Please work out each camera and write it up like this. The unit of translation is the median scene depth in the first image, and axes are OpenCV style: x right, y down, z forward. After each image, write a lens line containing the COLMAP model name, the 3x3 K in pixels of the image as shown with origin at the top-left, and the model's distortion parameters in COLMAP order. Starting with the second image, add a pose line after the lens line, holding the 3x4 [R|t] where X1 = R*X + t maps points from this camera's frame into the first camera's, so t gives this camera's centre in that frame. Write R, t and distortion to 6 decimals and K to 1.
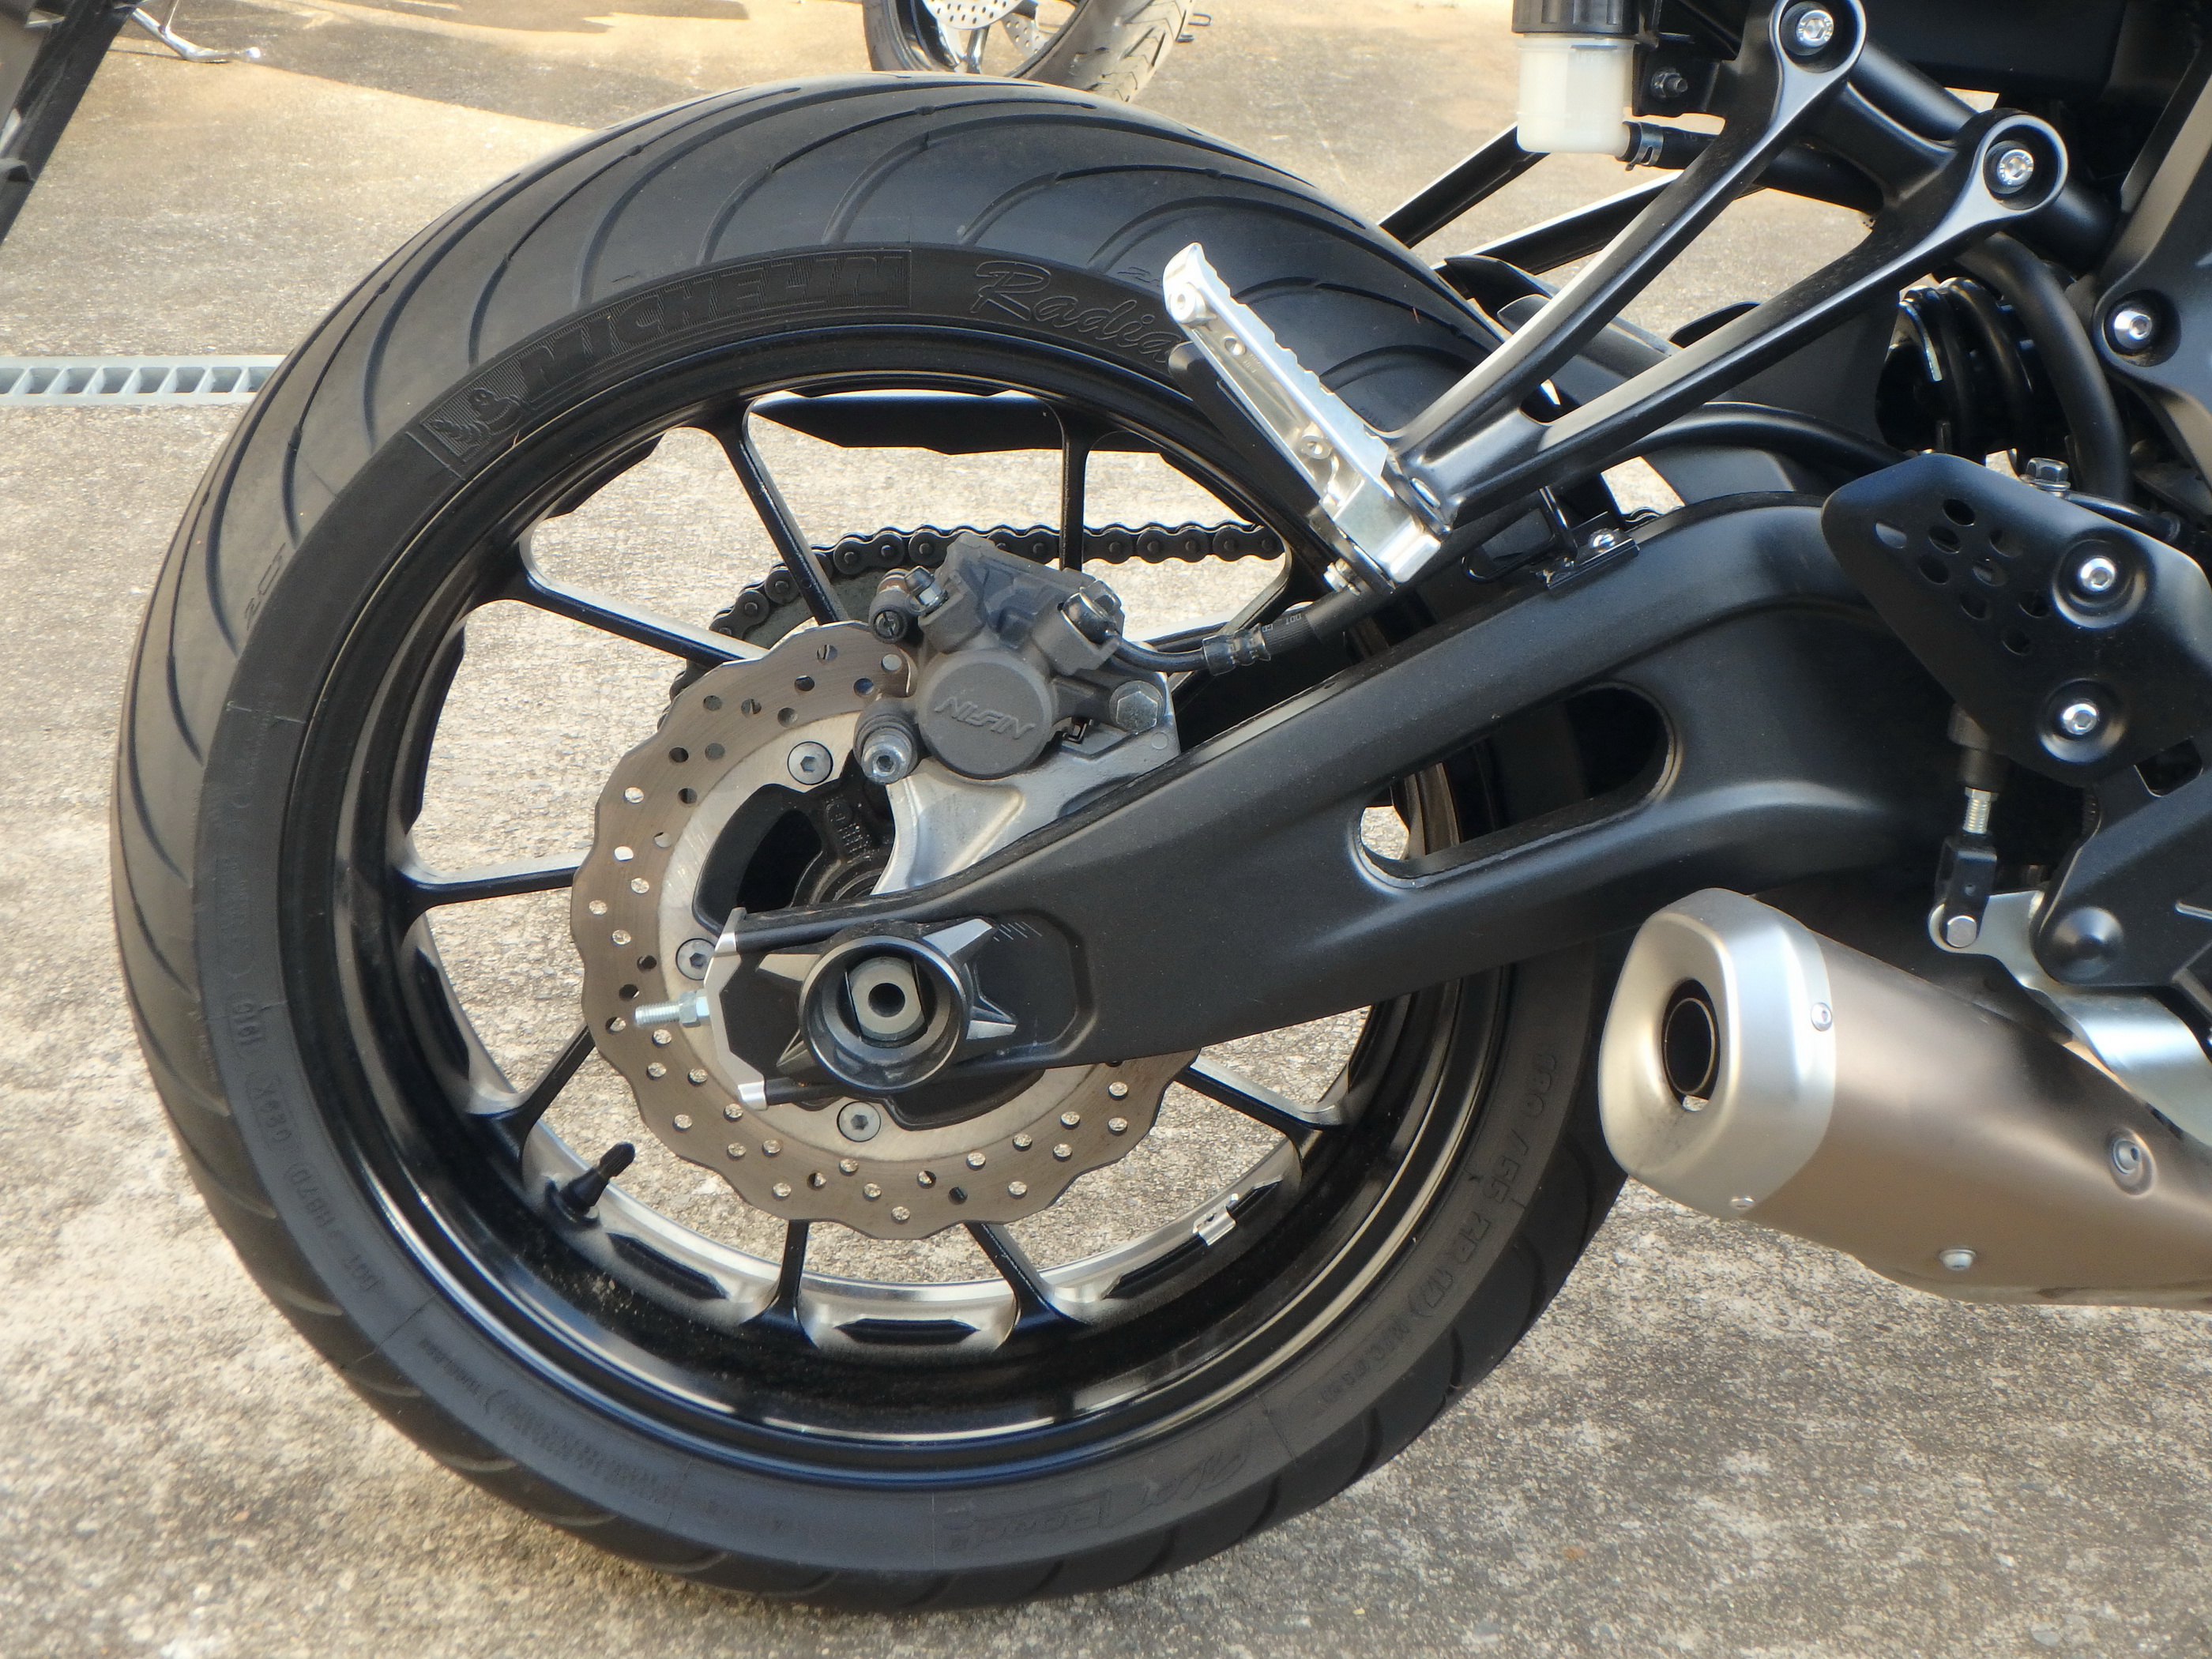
lens RADIAL K [[3187.3, 0, 1065.3], [0, 3187.3, 830.7], [0, 0, 1]] dist [0.016307, -0.006058]
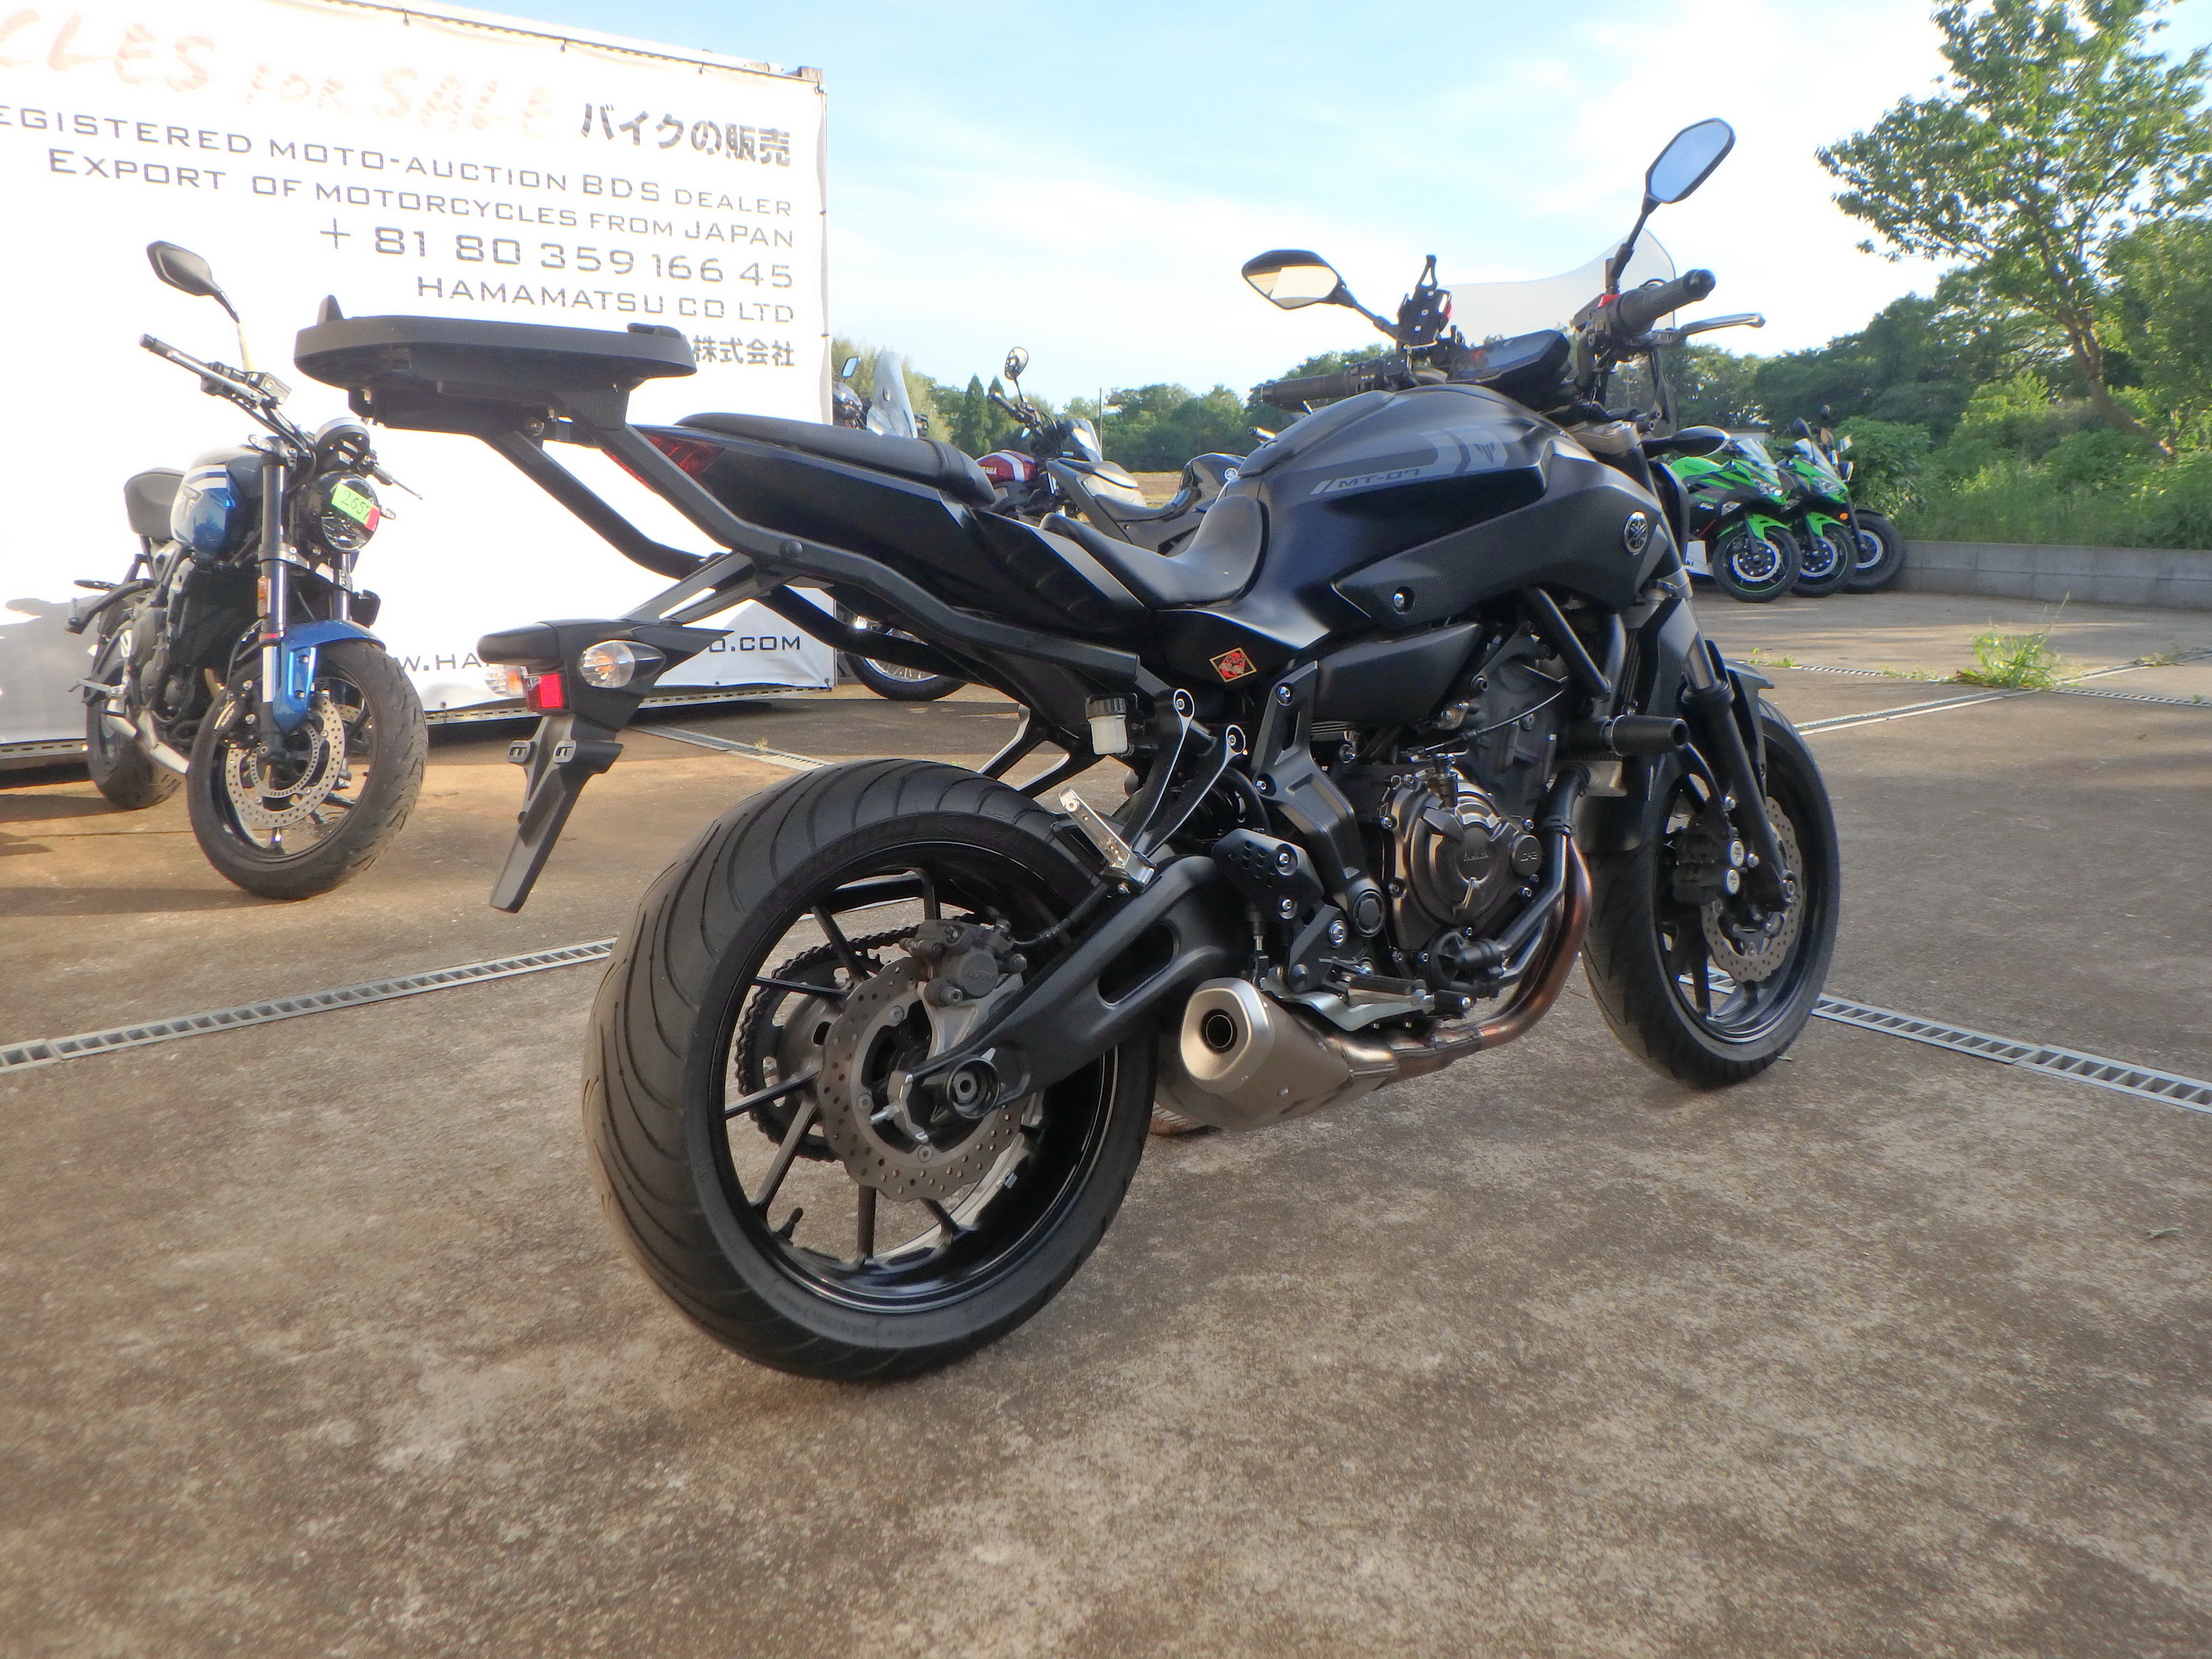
lens RADIAL K [[1799.3, 0, 1106.0], [0, 1799.3, 829.5], [0, 0, 1]] dist [-0.007574, 0.019535]
pose [[0.789466, -0.137635, 0.598164, -0.816161], [0.269278, 0.953408, -0.136022, 0.082124], [-0.551573, 0.268457, 0.789746, -0.308761]]
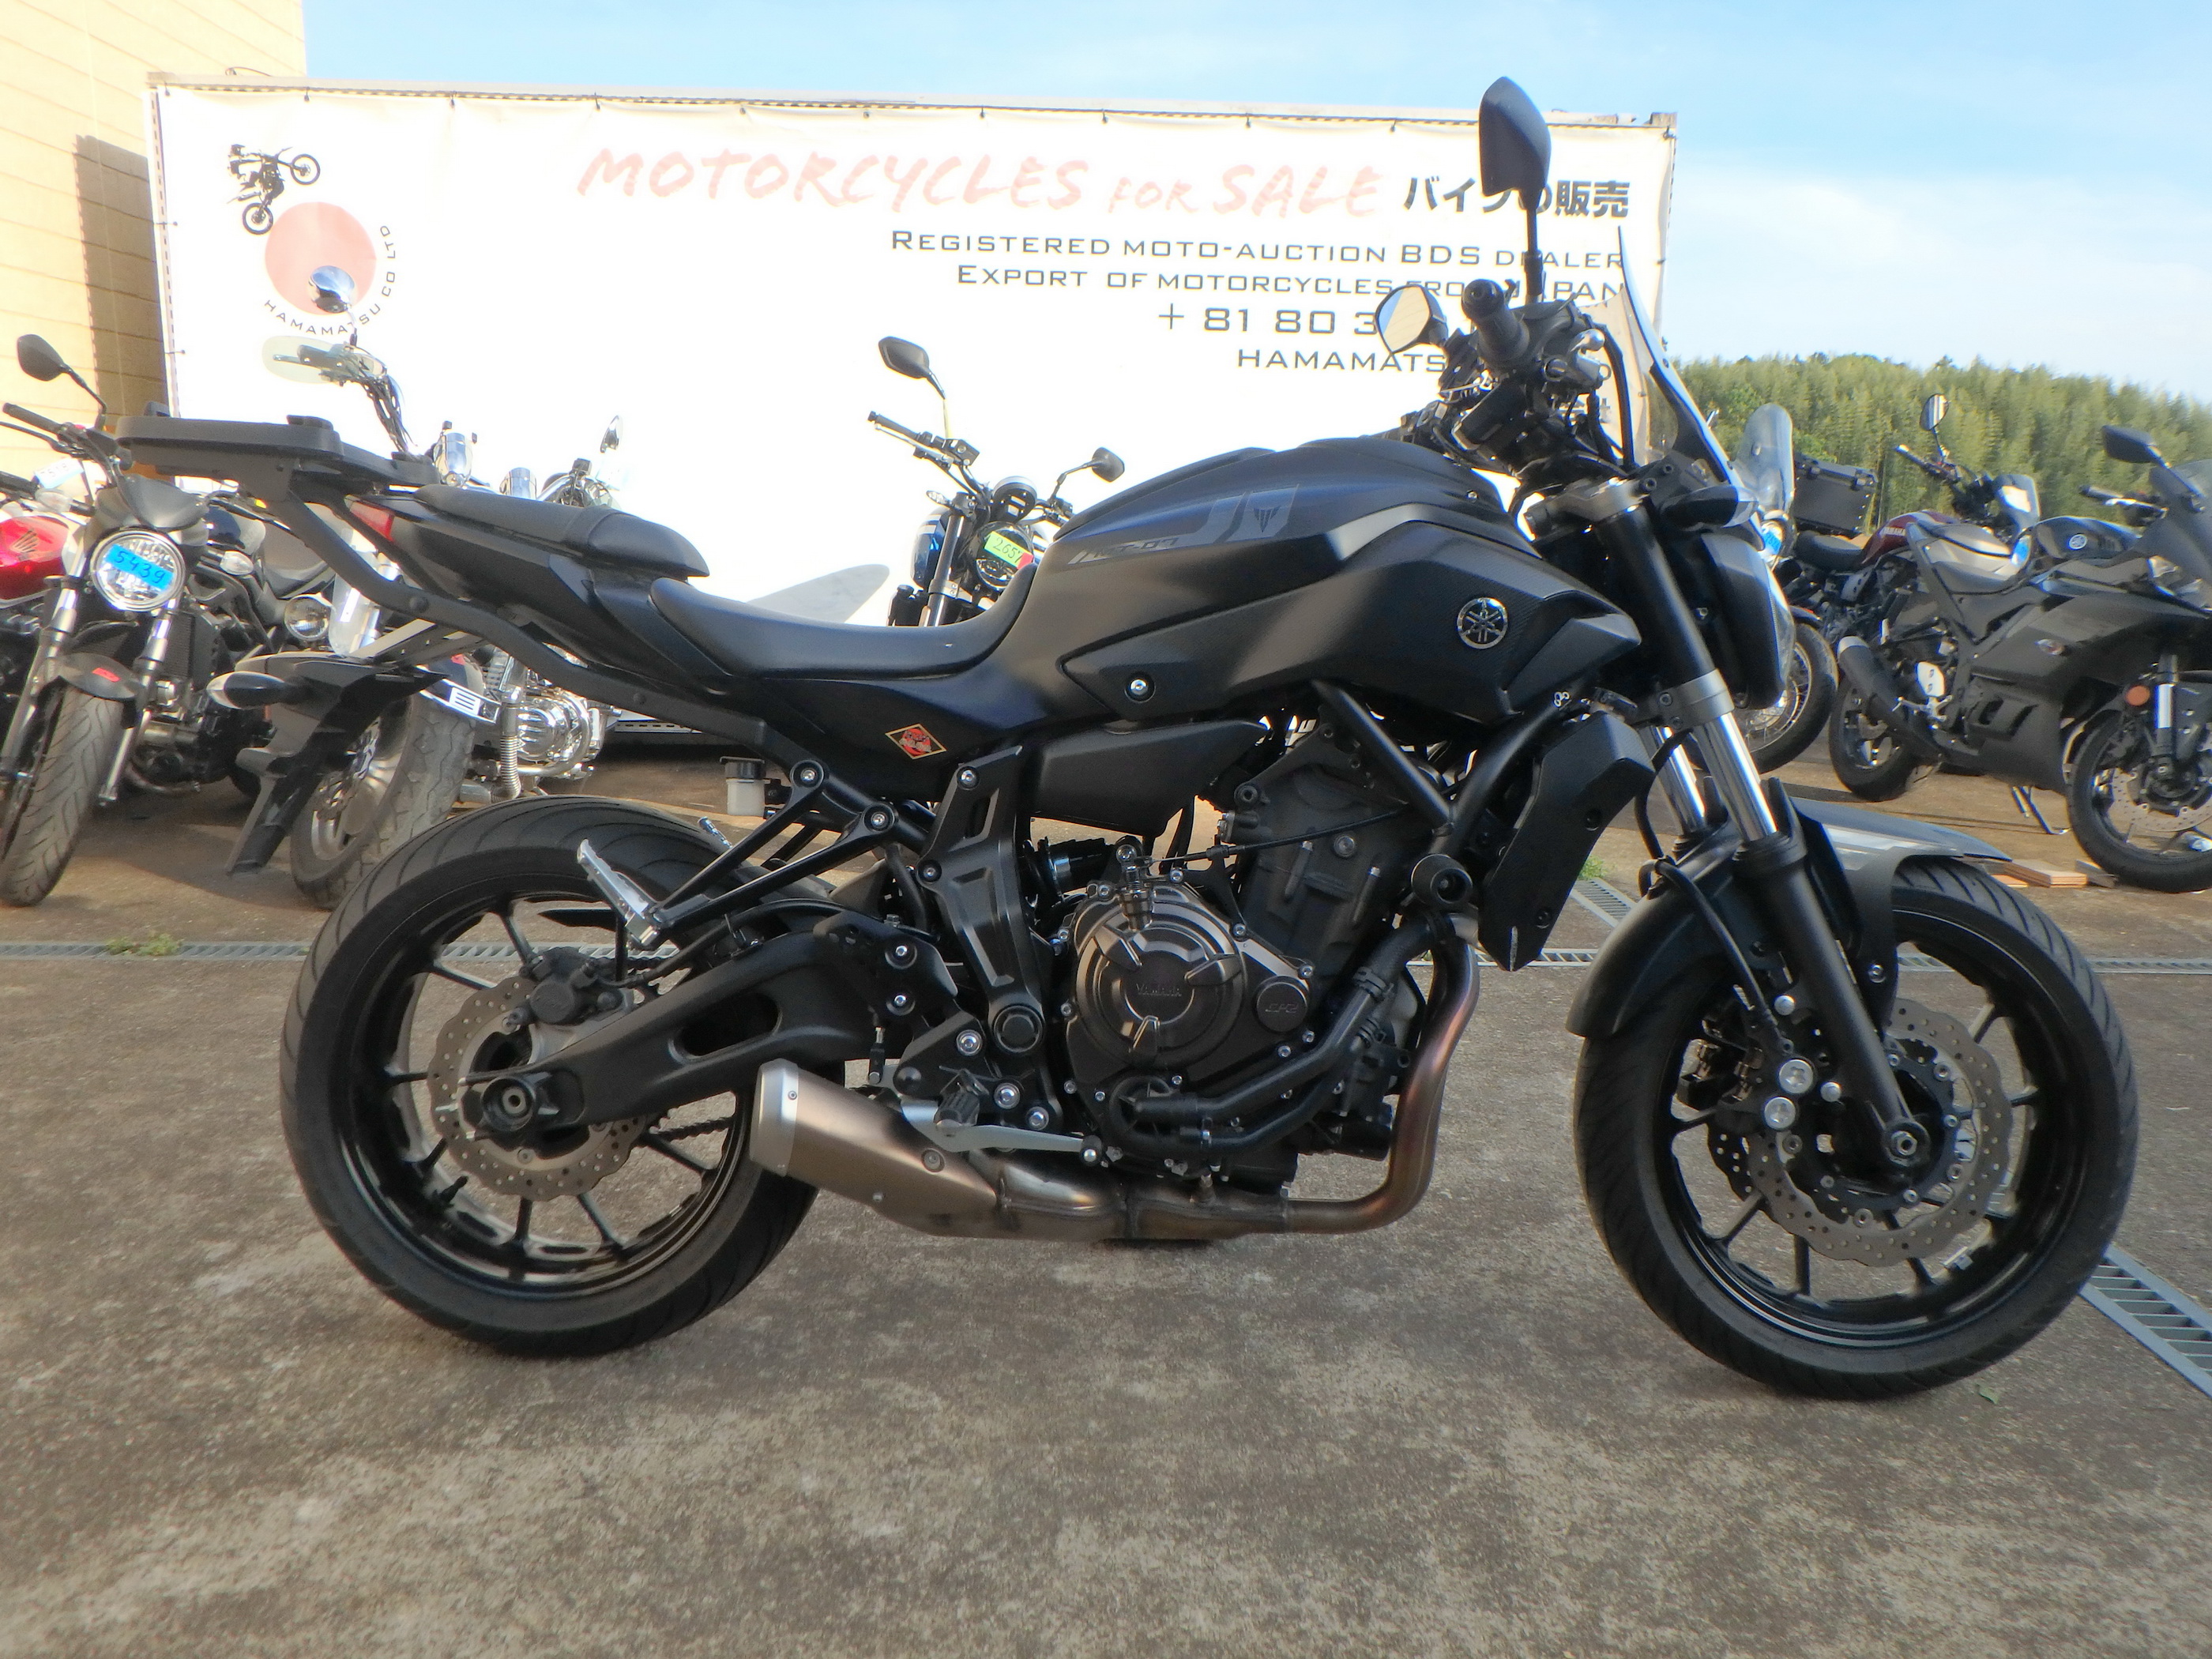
lens RADIAL K [[1718.7, 0, 1106.0], [0, 1718.7, 829.5], [0, 0, 1]] dist [-0.006530, -0.006081]
pose [[0.999117, 0.003577, -0.041870, 0.528211], [-0.013772, 0.969219, -0.245816, 0.184296], [0.039702, 0.246176, 0.968412, -0.530214]]
